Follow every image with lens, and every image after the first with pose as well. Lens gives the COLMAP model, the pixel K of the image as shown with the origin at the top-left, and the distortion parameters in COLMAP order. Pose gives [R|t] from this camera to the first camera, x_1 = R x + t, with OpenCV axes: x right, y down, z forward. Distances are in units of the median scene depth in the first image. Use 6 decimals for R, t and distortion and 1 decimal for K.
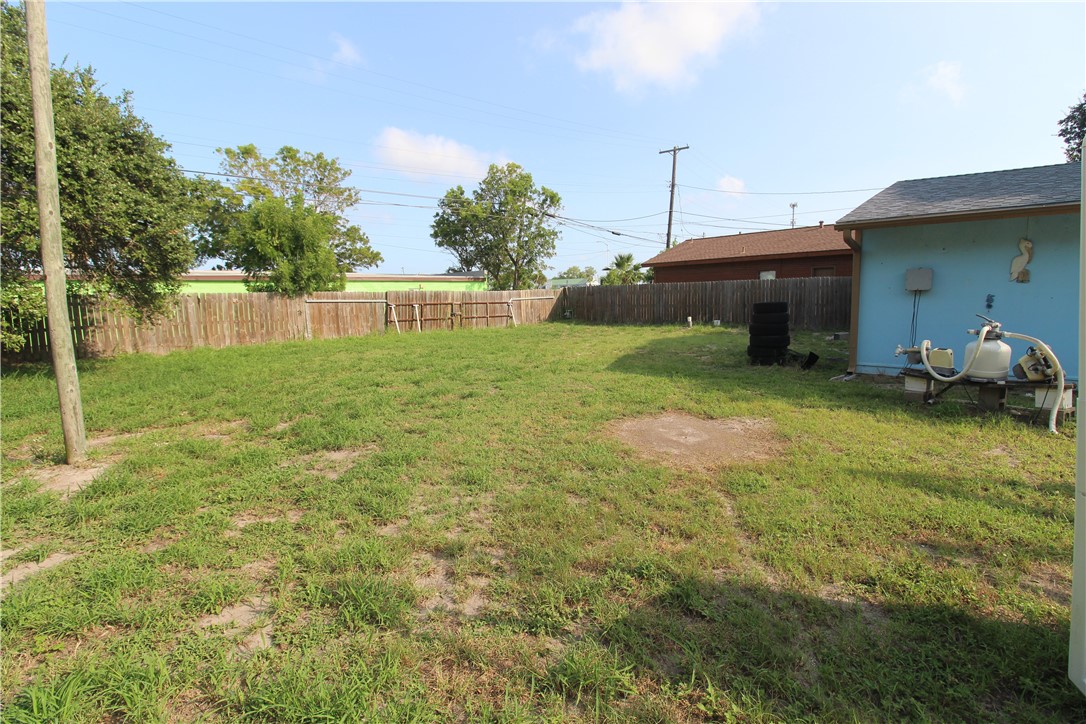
lens RADIAL K [[509.1, 0, 545.1], [0, 509.1, 354.9], [0, 0, 1]] dist [-0.003222, -0.011947]
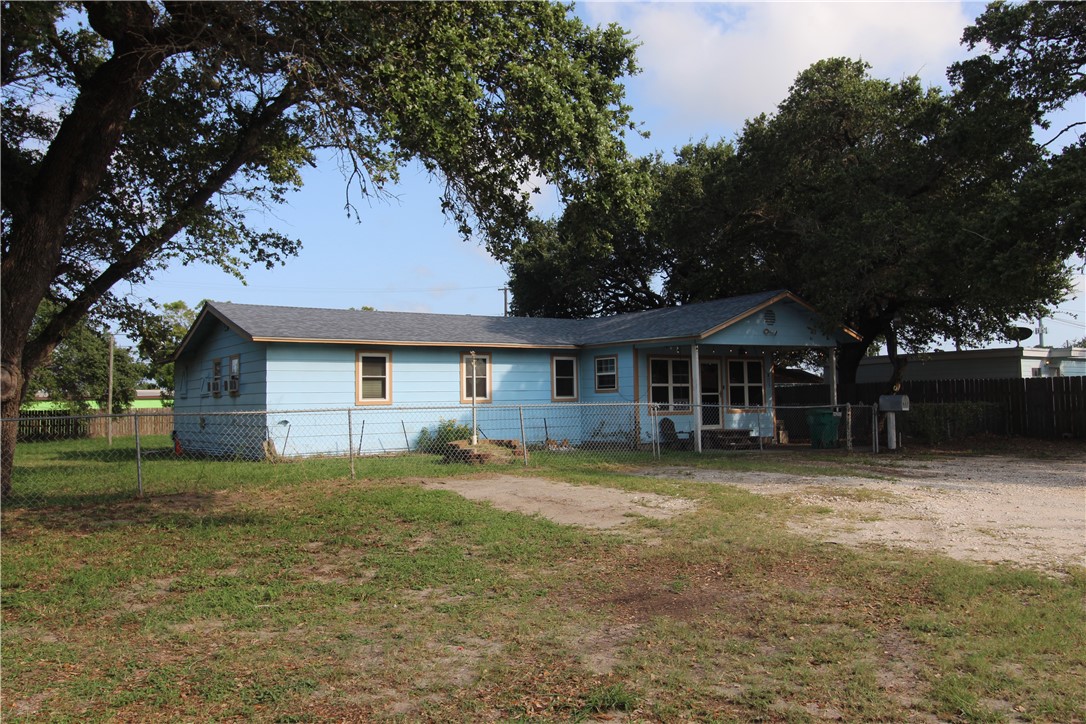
lens RADIAL K [[868.3, 0, 543.5], [0, 868.3, 370.8], [0, 0, 1]] dist [0.006196, 0.004763]
pose [[0.987151, -0.007229, -0.159629, 1.473342], [-0.017052, 0.988506, -0.150216, 0.225451], [0.158880, 0.151008, 0.975681, -2.155492]]
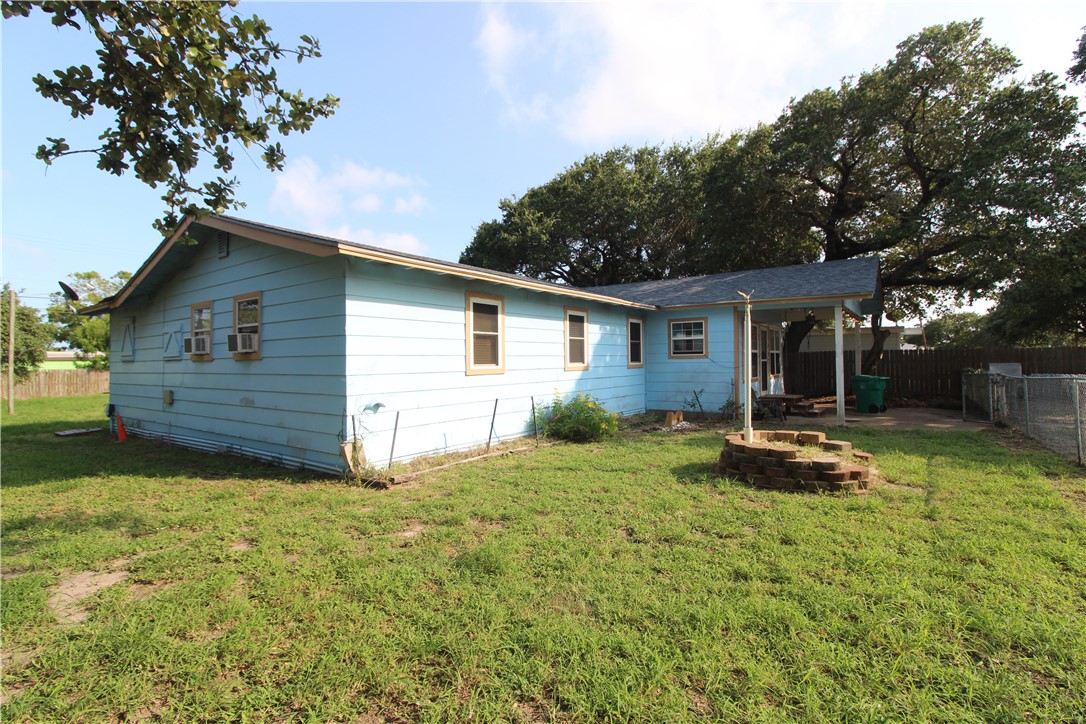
lens RADIAL K [[509.1, 0, 545.1], [0, 509.1, 354.9], [0, 0, 1]] dist [-0.003222, -0.011947]
pose [[0.982192, 0.005776, 0.187793, 0.886073], [0.019171, 0.991229, -0.130757, 0.119004], [-0.186901, 0.132029, 0.973466, -1.317492]]
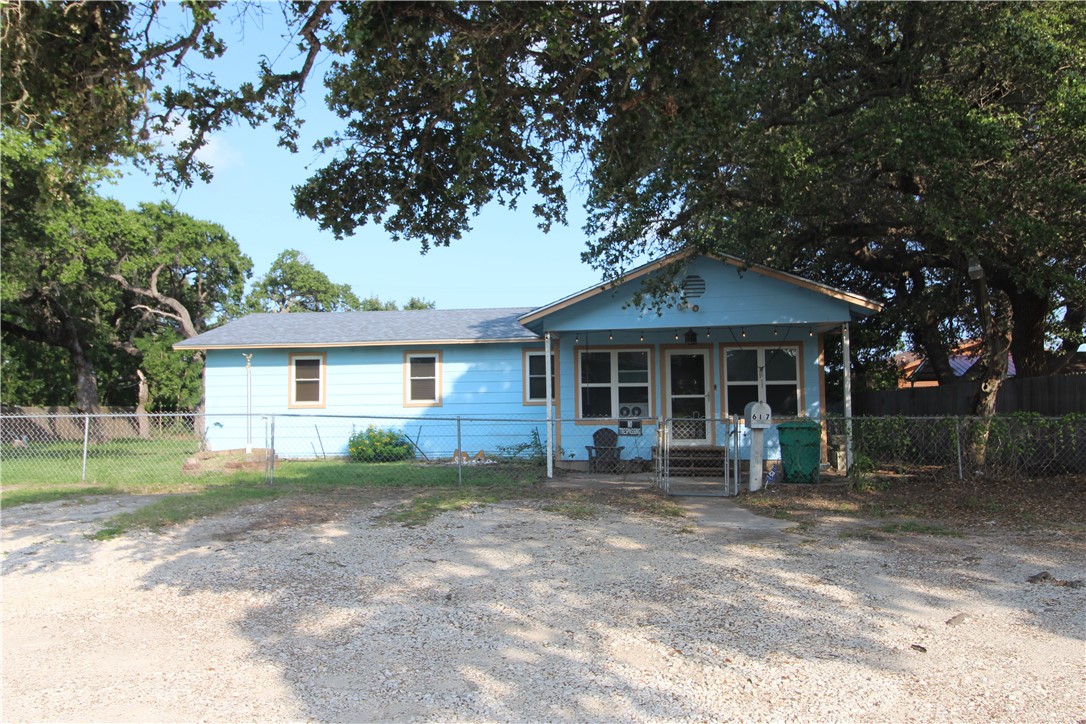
lens RADIAL K [[868.3, 0, 543.5], [0, 868.3, 370.8], [0, 0, 1]] dist [0.006196, 0.004763]
pose [[0.648487, -0.021272, -0.760928, 2.360379], [-0.086712, 0.991039, -0.101603, 0.113395], [0.756271, 0.131870, 0.640832, -1.367415]]
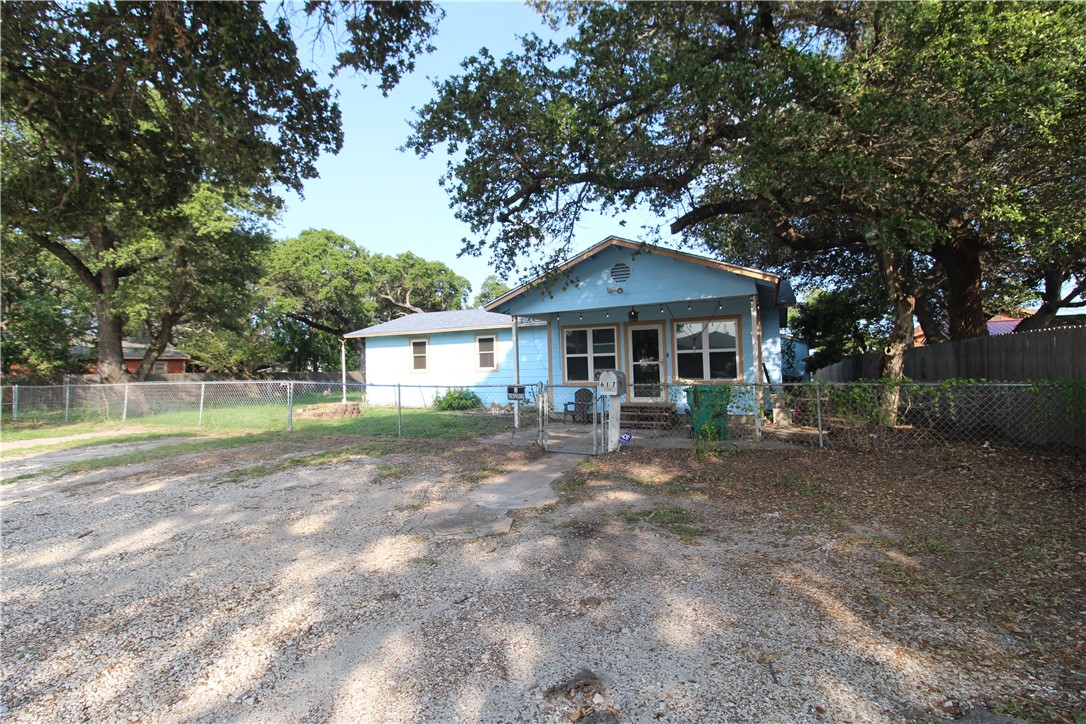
lens RADIAL K [[509.1, 0, 545.1], [0, 509.1, 354.9], [0, 0, 1]] dist [-0.003222, -0.011947]
pose [[0.384807, -0.018207, -0.922818, 2.319535], [-0.087706, 0.994560, -0.056195, 0.056763], [0.918821, 0.102561, 0.381117, -0.912474]]
